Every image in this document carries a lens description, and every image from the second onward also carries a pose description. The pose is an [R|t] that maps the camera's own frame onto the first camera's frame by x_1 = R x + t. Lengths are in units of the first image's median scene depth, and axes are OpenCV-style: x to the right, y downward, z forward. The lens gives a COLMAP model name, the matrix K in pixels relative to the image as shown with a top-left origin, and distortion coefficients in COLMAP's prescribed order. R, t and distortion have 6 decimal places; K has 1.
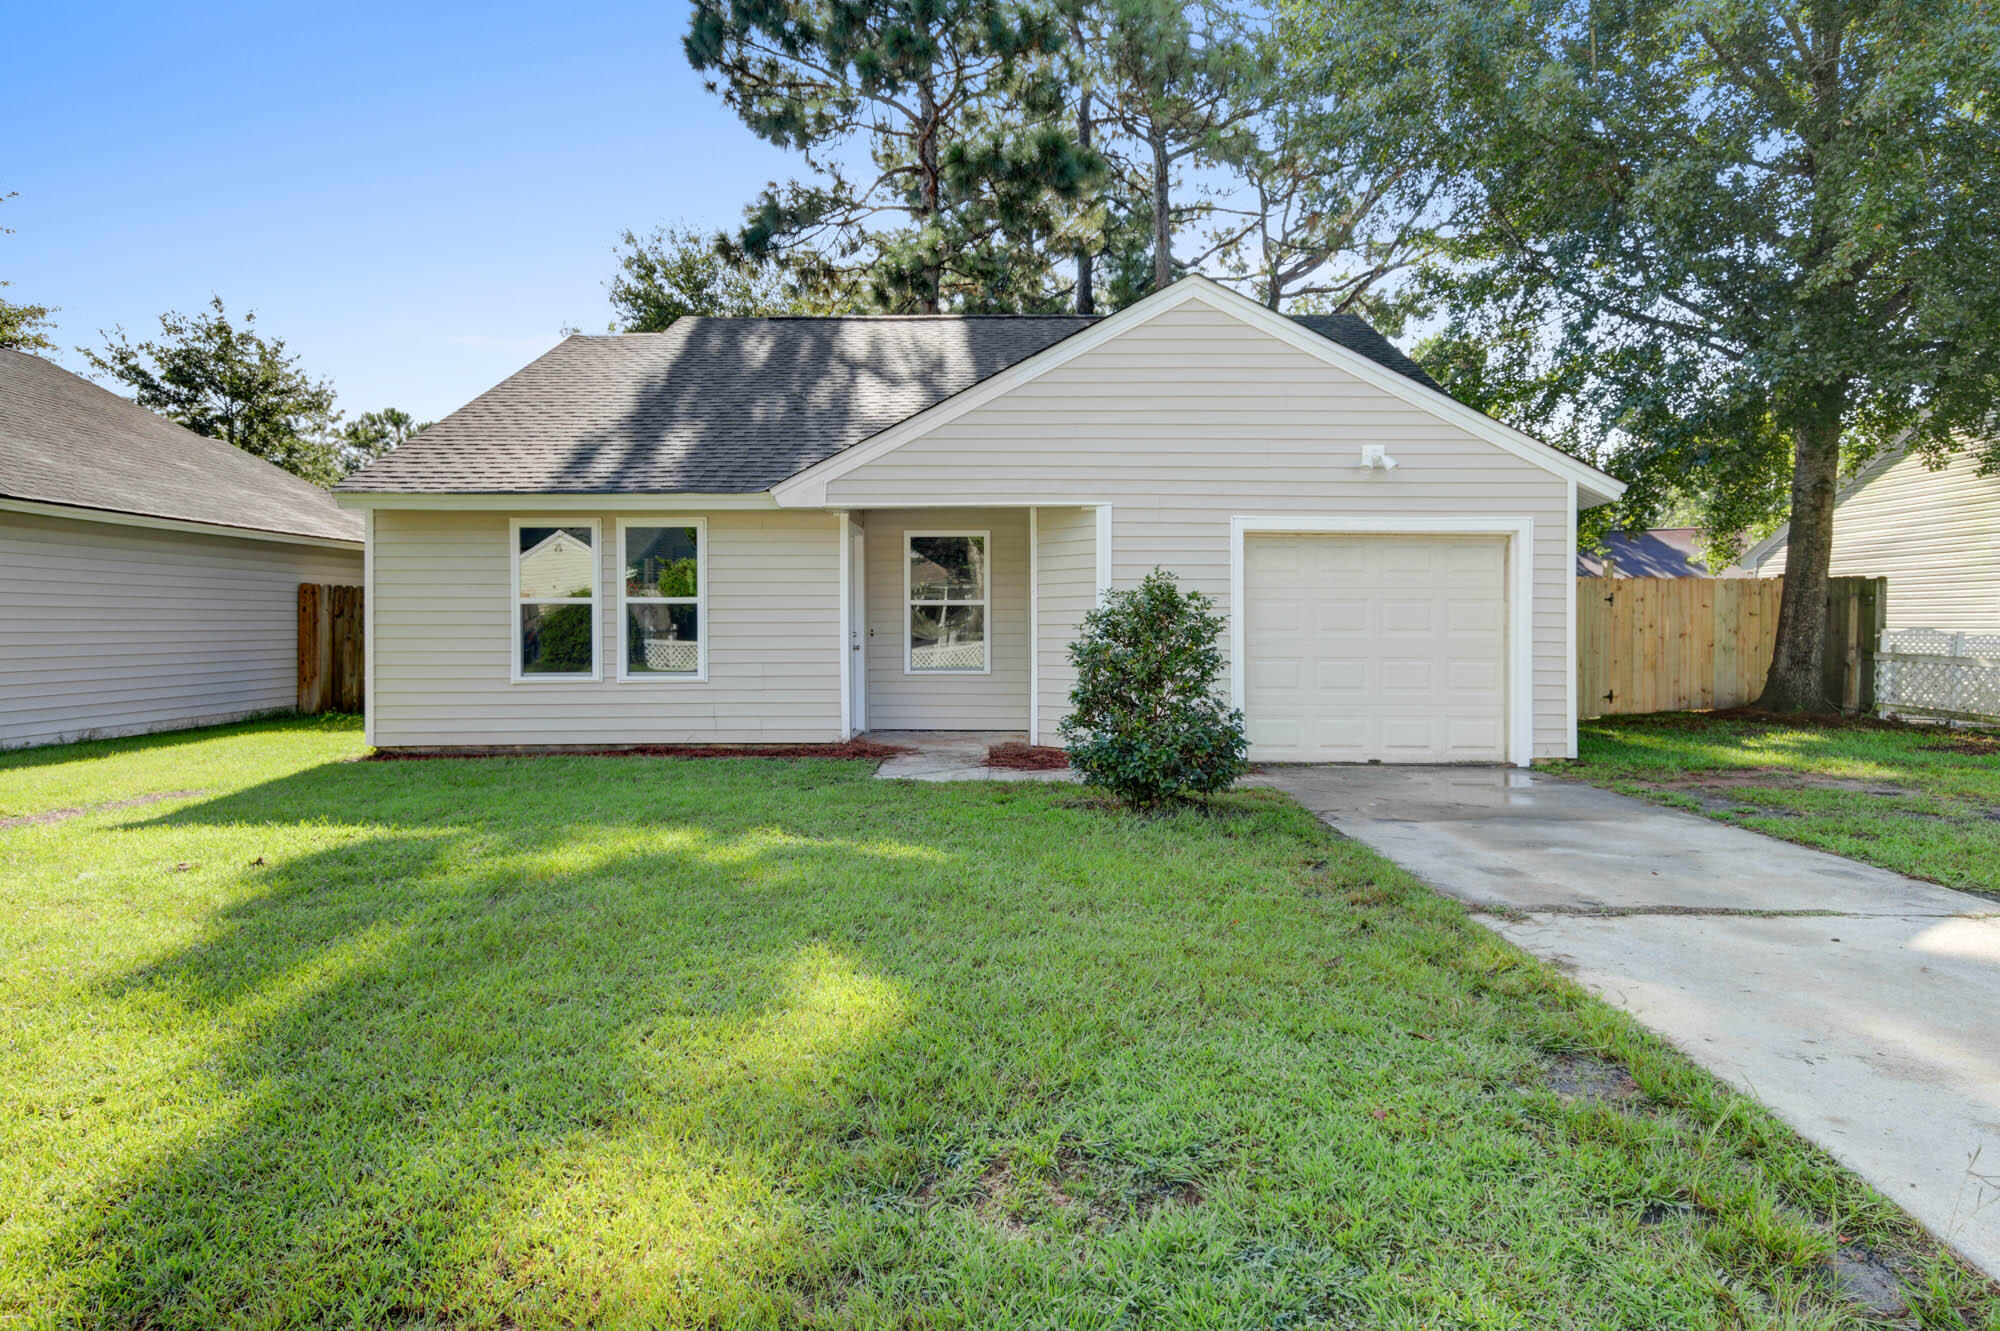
lens RADIAL K [[1219.3, 0, 1000.1], [0, 1219.3, 651.6], [0, 0, 1]] dist [0.008017, 0.000719]
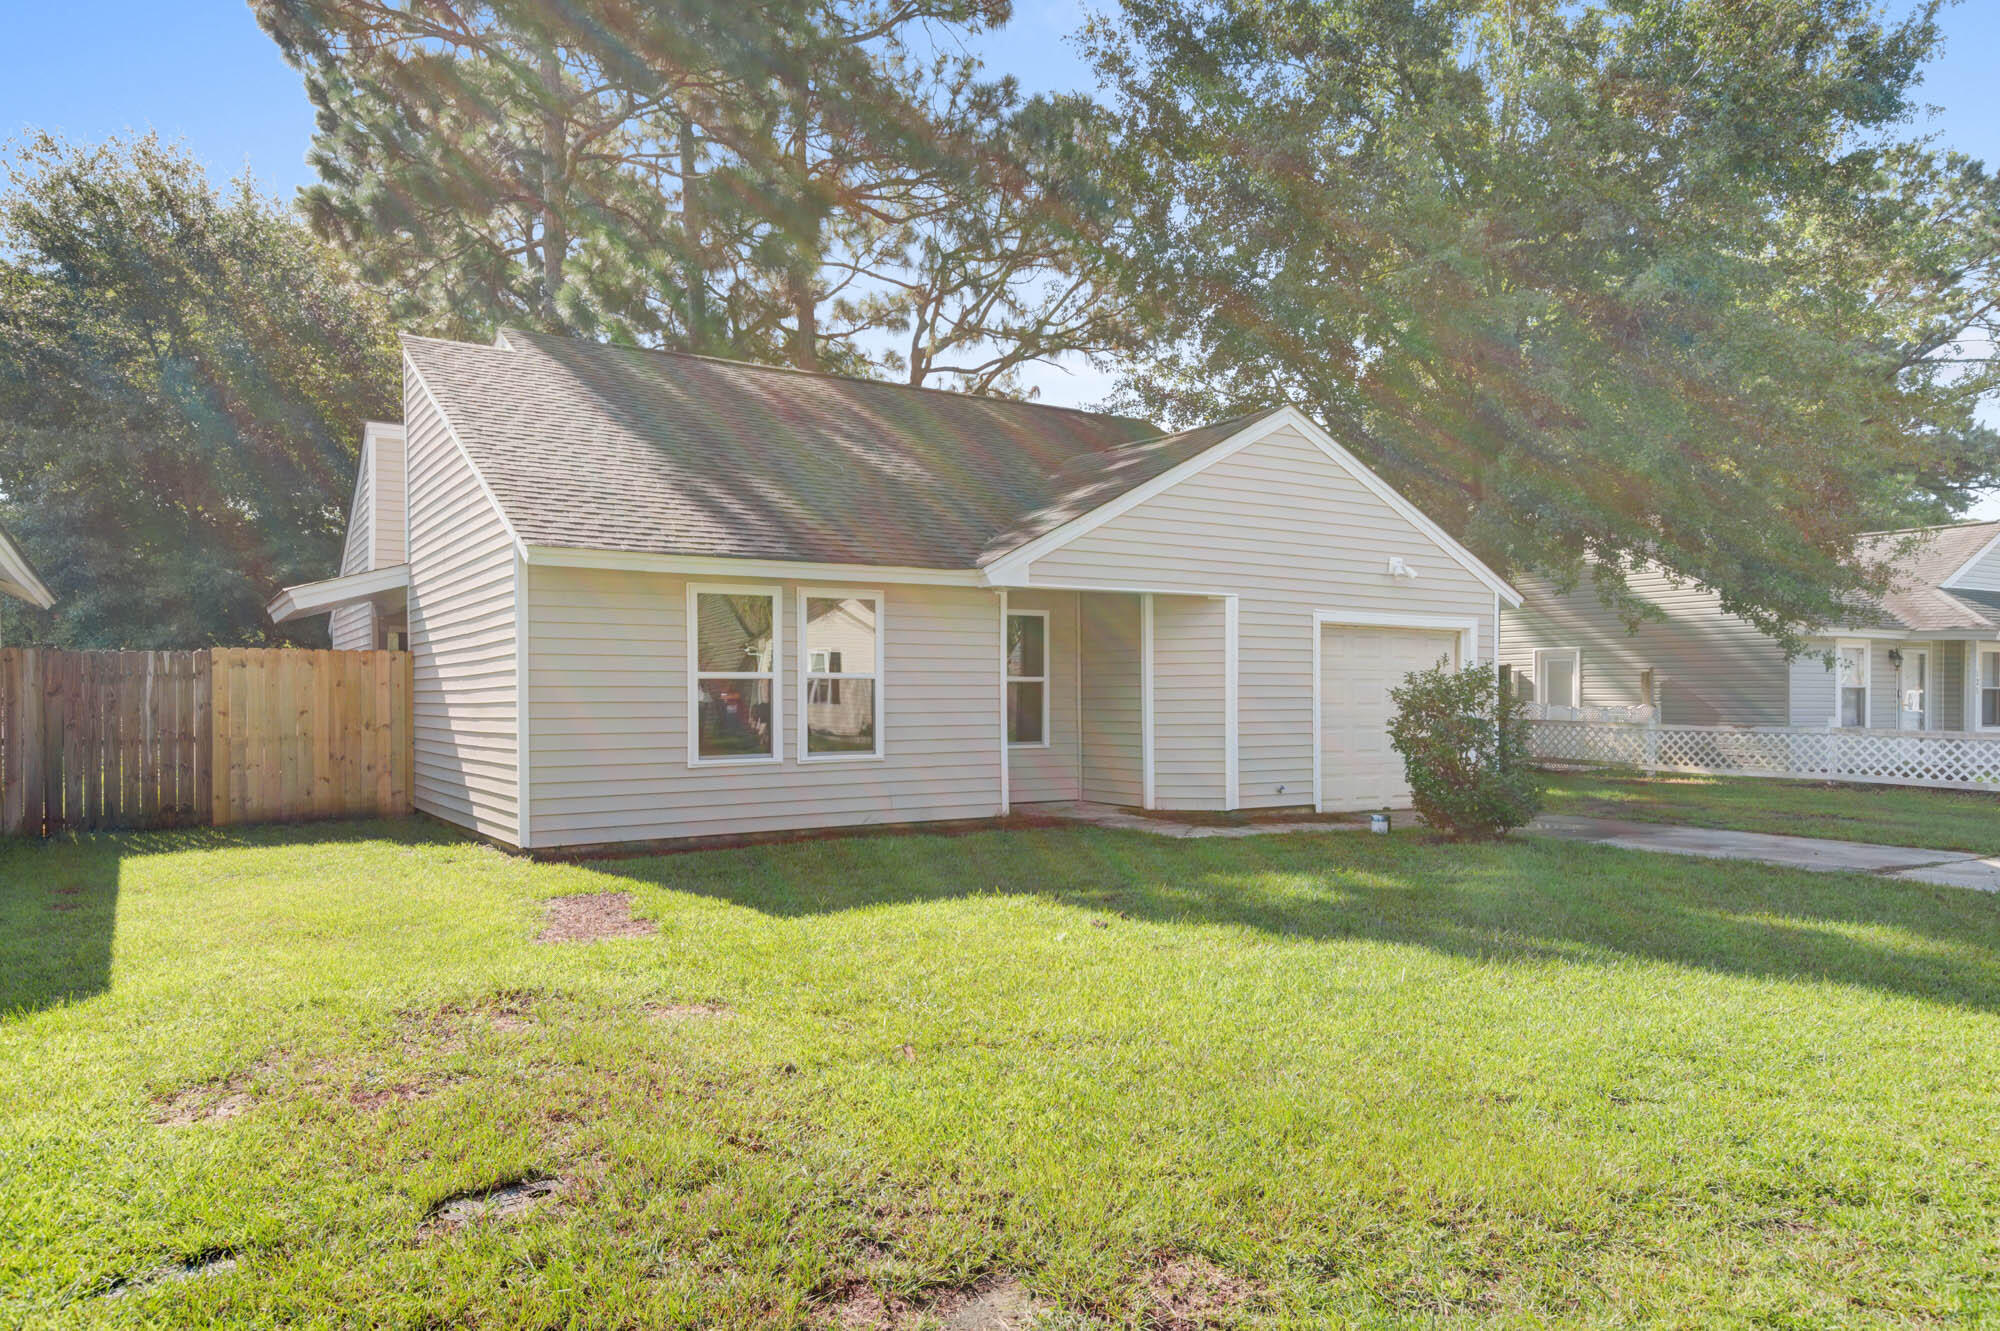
lens RADIAL K [[1356.6, 0, 1000.2], [0, 1356.6, 678.4], [0, 0, 1]] dist [-0.003707, -0.000181]
pose [[0.838183, 0.007419, 0.545339, -0.793657], [0.013263, 0.999335, -0.033980, -0.001960], [-0.545228, 0.035714, 0.837527, 0.049589]]
